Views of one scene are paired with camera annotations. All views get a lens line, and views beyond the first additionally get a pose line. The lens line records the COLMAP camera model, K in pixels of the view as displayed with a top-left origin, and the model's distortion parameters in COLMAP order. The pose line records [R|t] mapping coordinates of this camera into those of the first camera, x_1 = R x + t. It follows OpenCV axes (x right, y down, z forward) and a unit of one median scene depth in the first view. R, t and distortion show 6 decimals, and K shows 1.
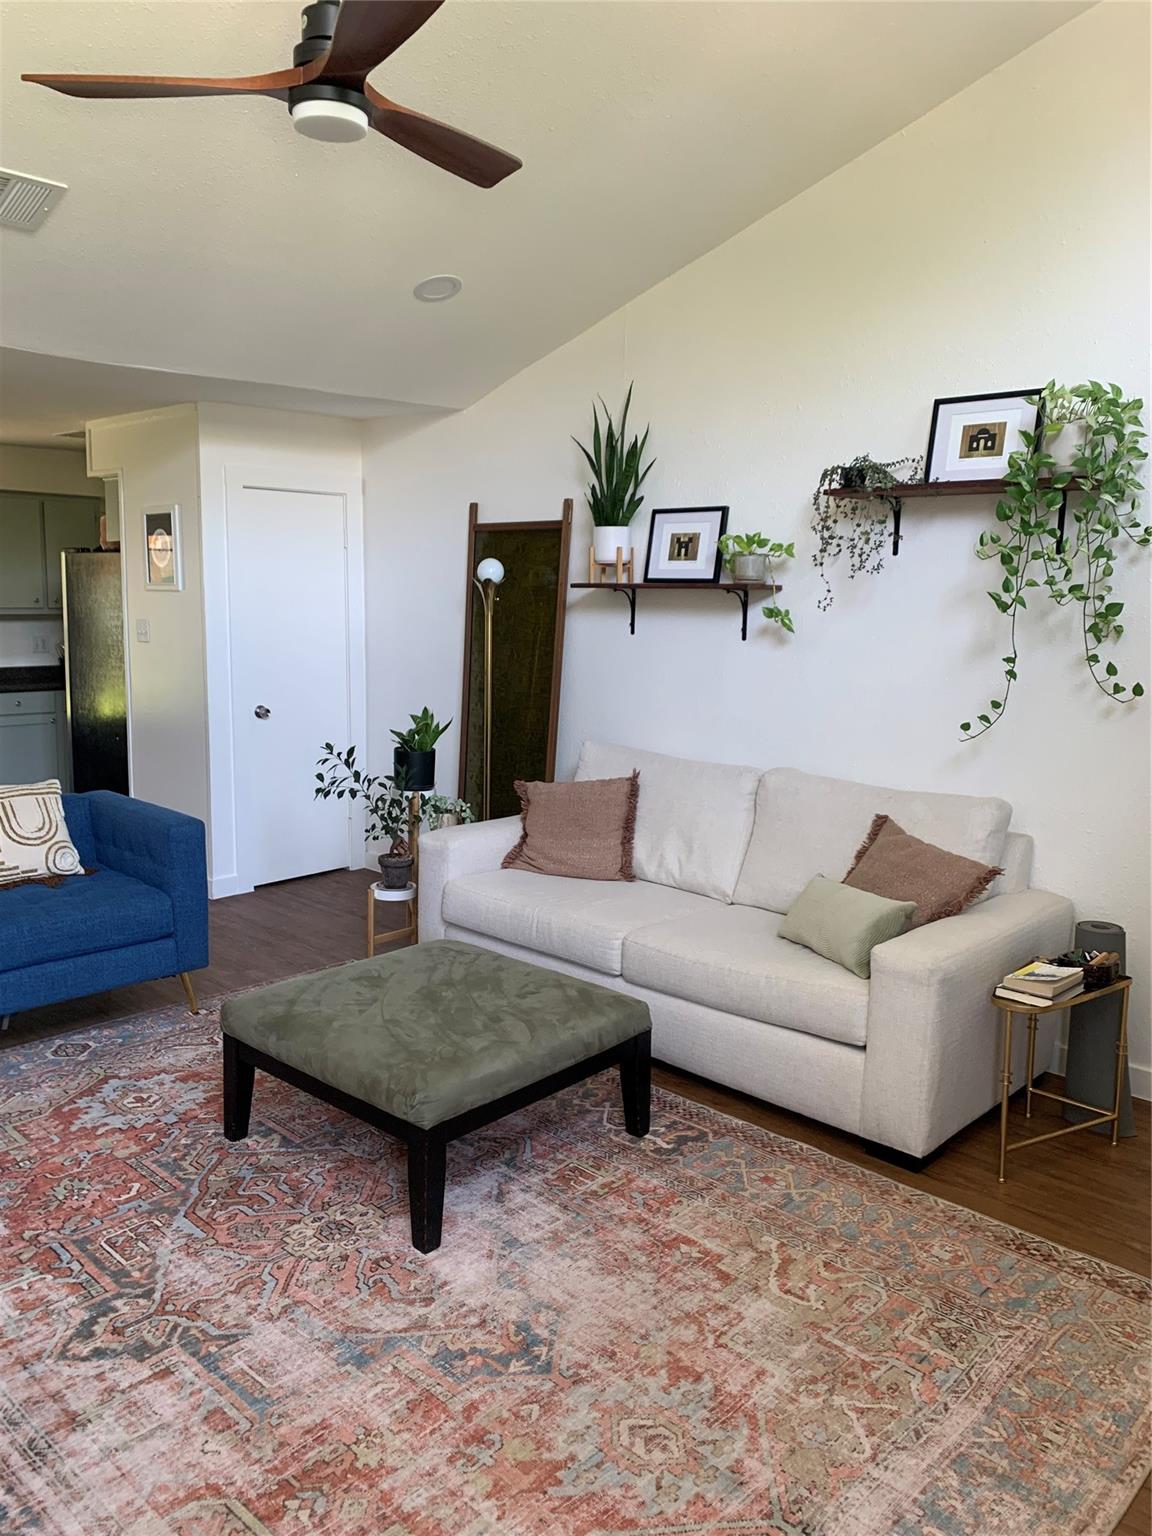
lens RADIAL K [[1171.1, 0, 569.2], [0, 1171.1, 764.0], [0, 0, 1]] dist [0.031767, -0.046997]
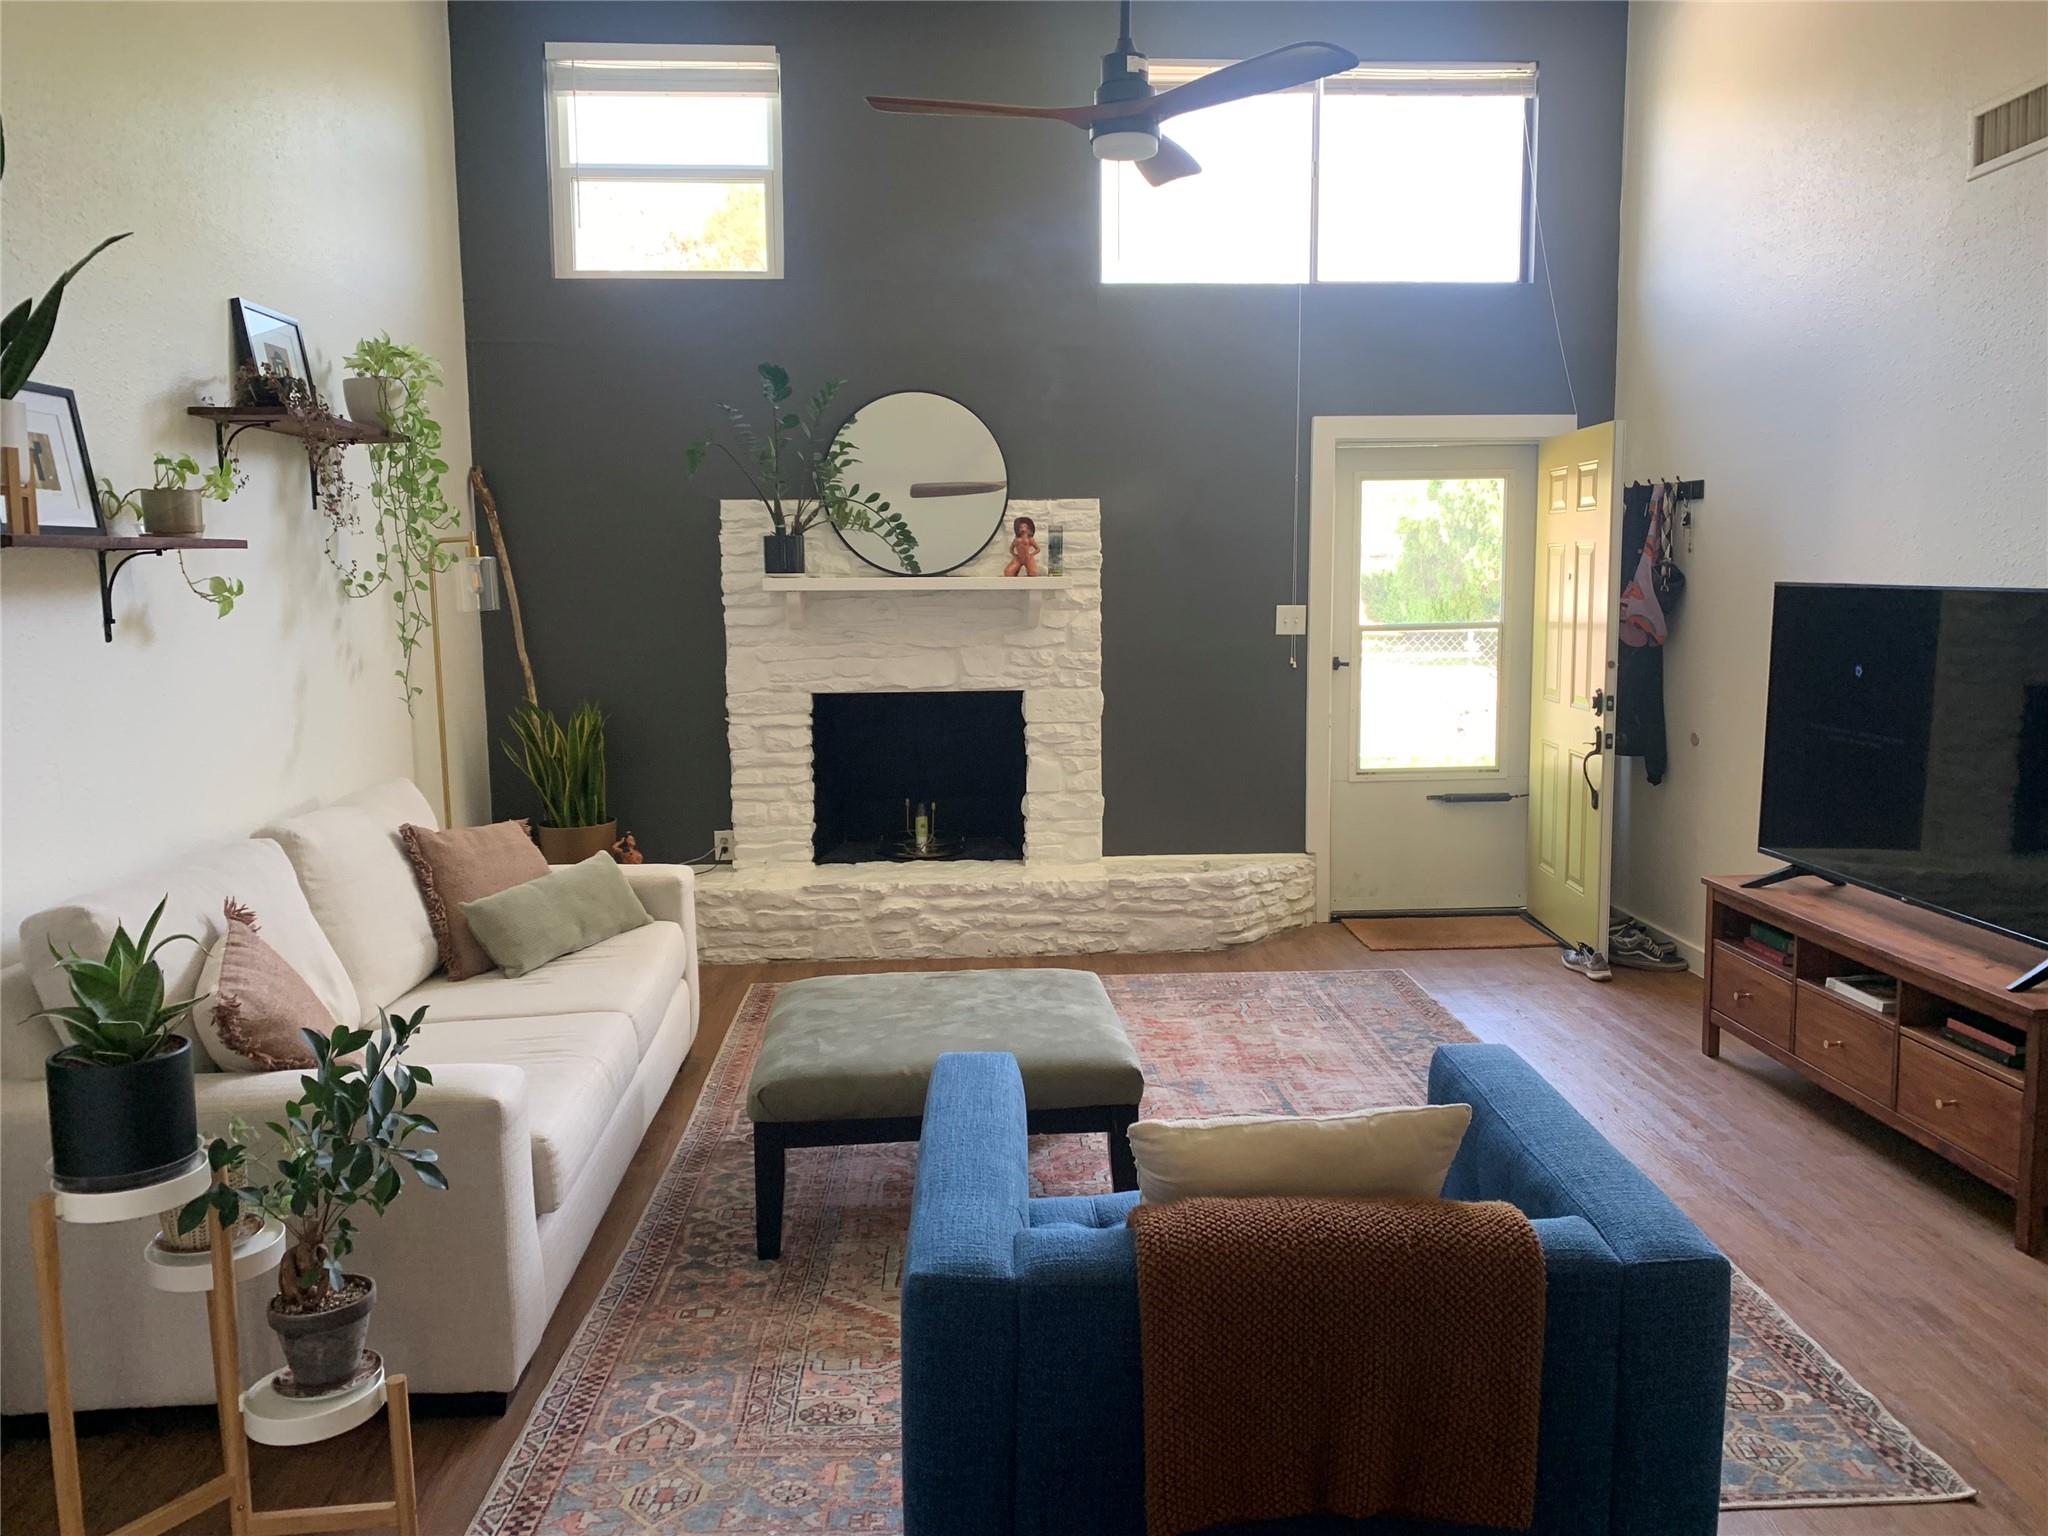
lens RADIAL K [[1561.4, 0, 1030.4], [0, 1561.4, 760.3], [0, 0, 1]] dist [0.031767, -0.046997]
pose [[-0.735104, -0.104357, 0.669875, -1.074611], [0.086494, 0.965571, 0.245339, -0.315012], [-0.672414, 0.238289, -0.700769, 2.011491]]
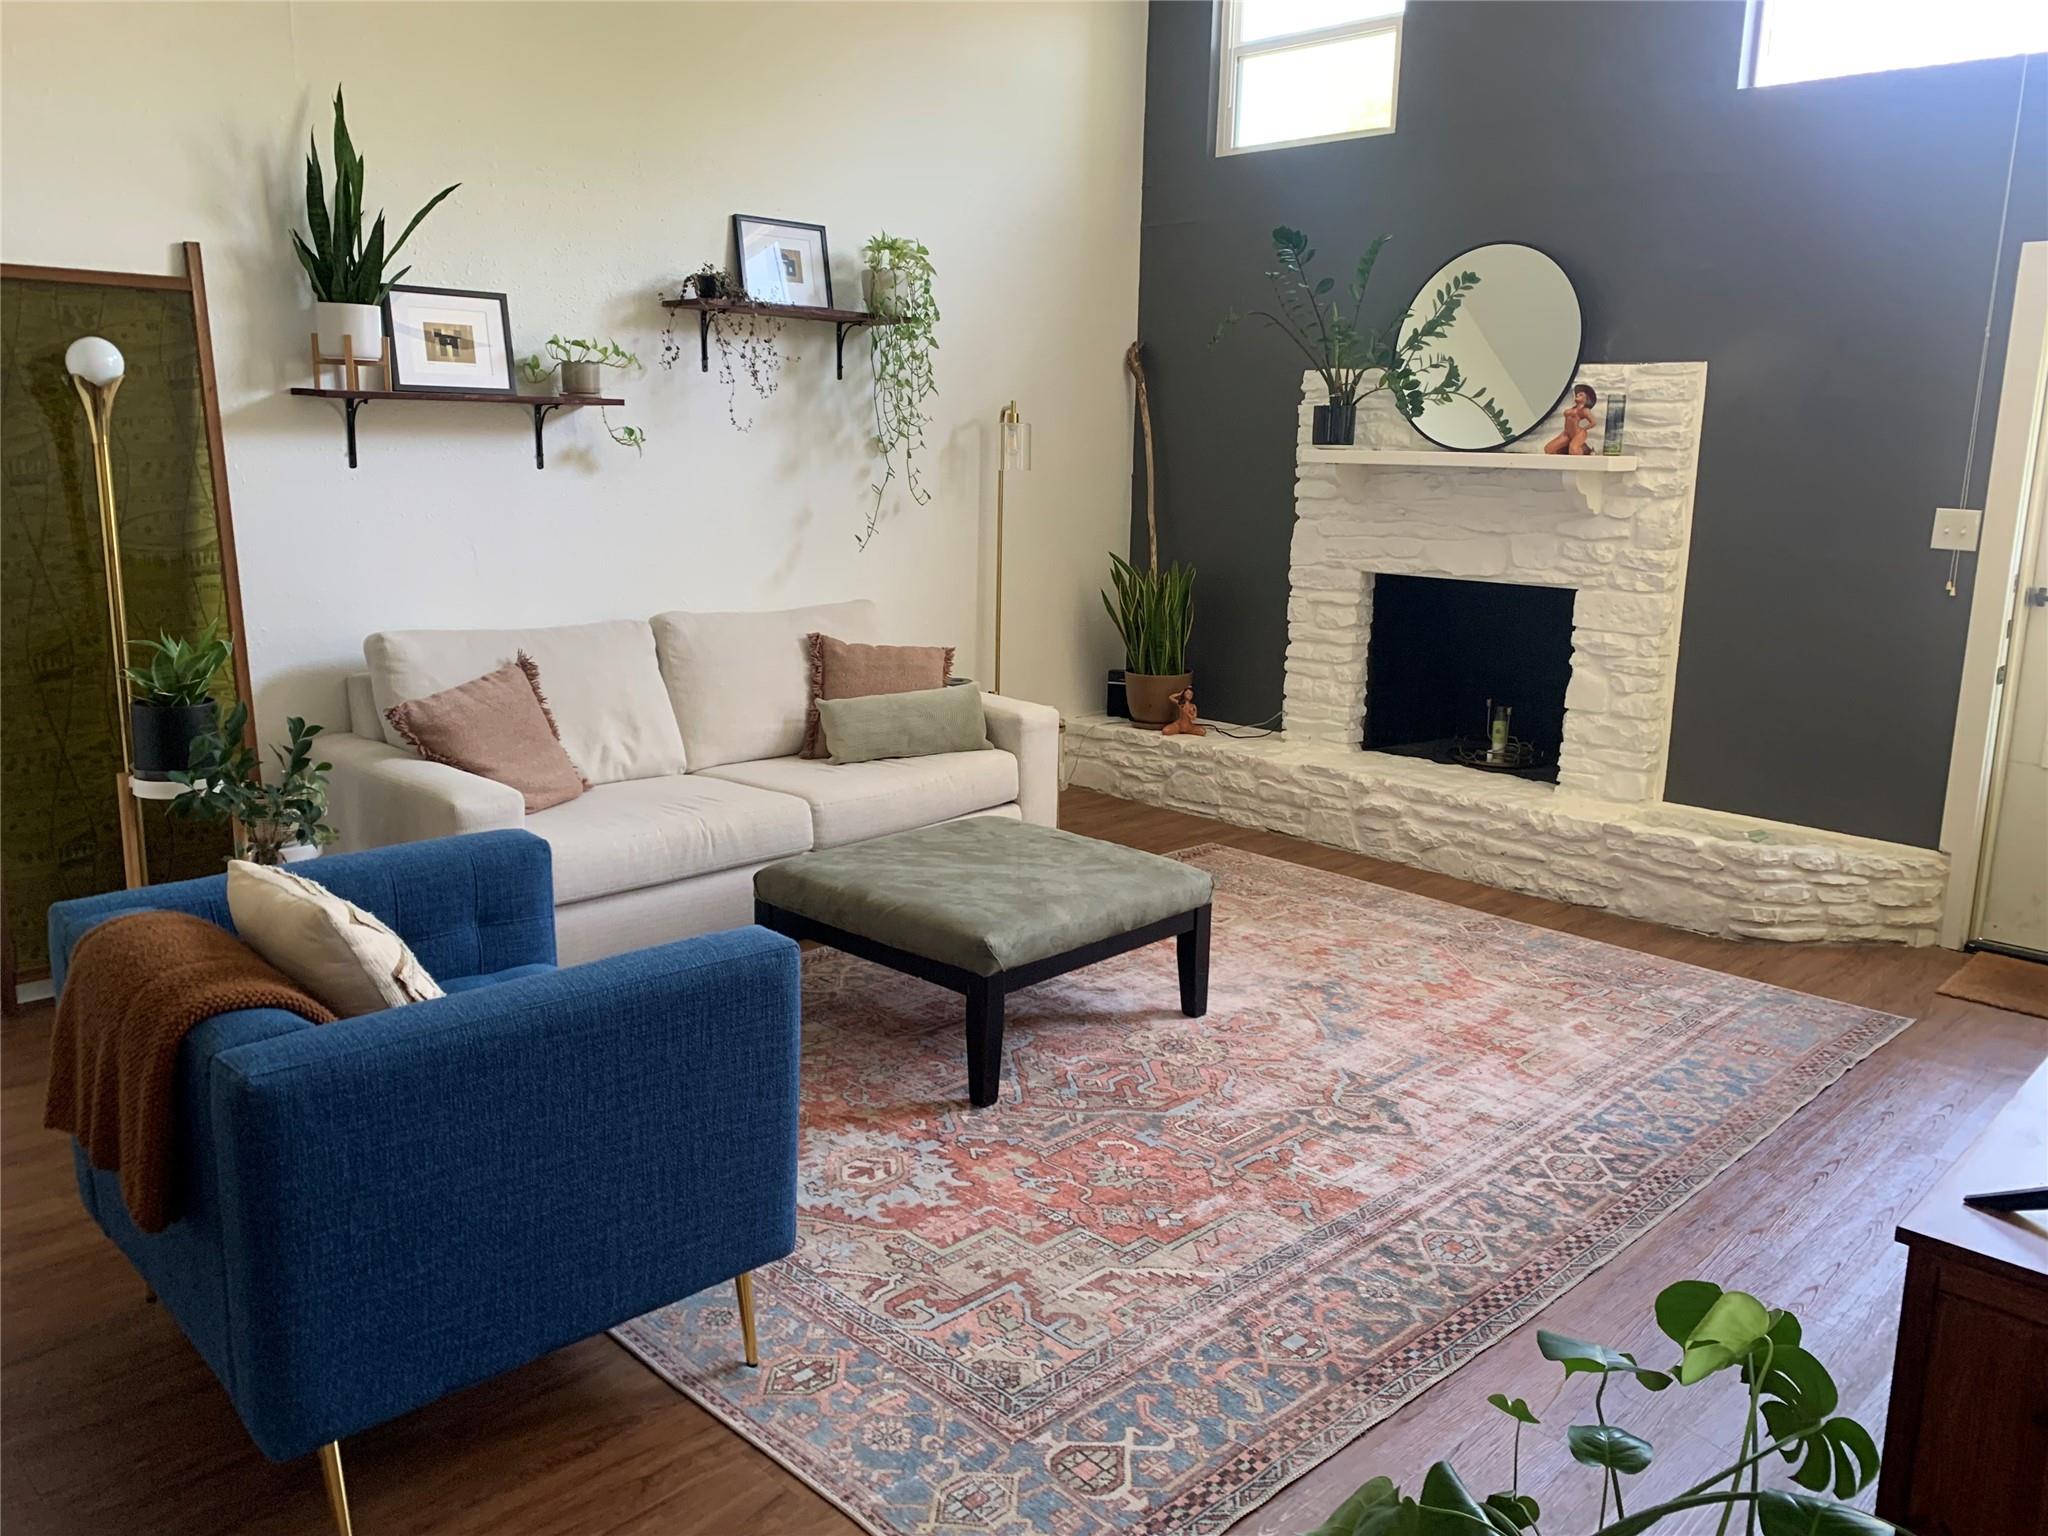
lens RADIAL K [[1561.4, 0, 1011.5], [0, 1561.4, 760.7], [0, 0, 1]] dist [0.031767, -0.046997]
pose [[0.031238, -0.229186, 0.972881, -1.500624], [0.124478, 0.966670, 0.223727, -0.180005], [-0.991731, 0.114114, 0.058726, 1.035920]]
